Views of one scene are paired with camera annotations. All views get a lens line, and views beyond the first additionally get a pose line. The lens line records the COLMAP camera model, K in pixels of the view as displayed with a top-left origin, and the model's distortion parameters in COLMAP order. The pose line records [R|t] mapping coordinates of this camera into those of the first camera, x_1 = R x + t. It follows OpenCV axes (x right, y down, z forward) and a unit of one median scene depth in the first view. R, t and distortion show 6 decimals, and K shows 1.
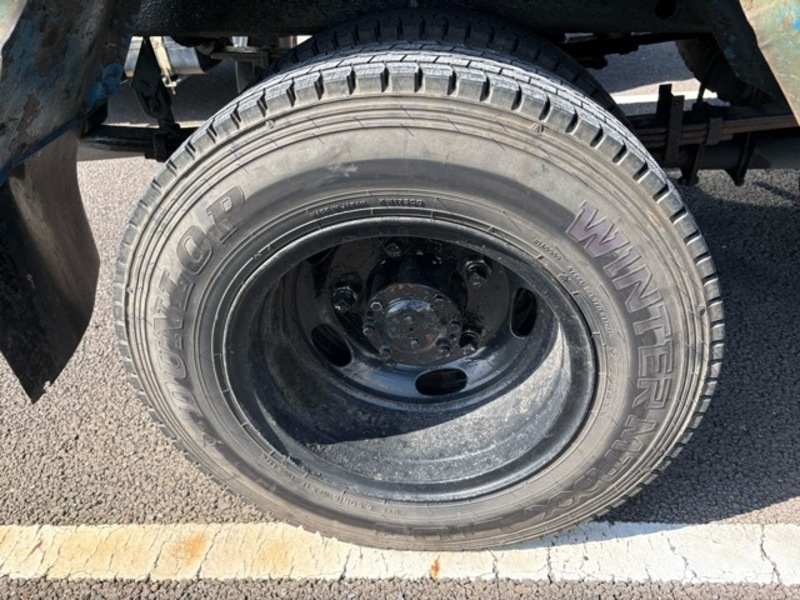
lens RADIAL K [[630.7, 0, 400.0], [0, 630.7, 300.0], [0, 0, 1]] dist [-0.001018, -0.006797]
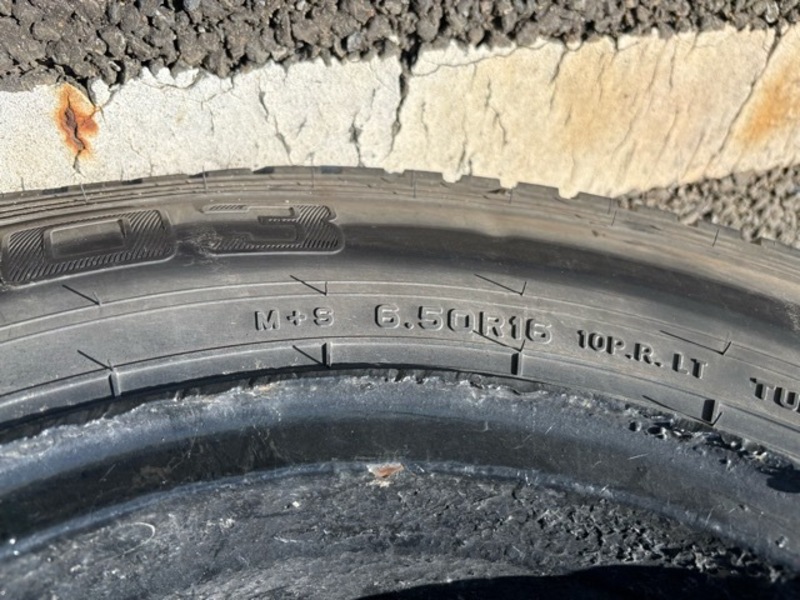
lens RADIAL K [[630.7, 0, 400.0], [0, 630.7, 300.0], [0, 0, 1]] dist [-0.001018, -0.006797]
pose [[-0.963399, 0.173786, -0.204109, -0.007052], [-0.211206, -0.960968, 0.178694, 0.277791], [-0.165087, 0.215263, 0.962501, 0.738261]]
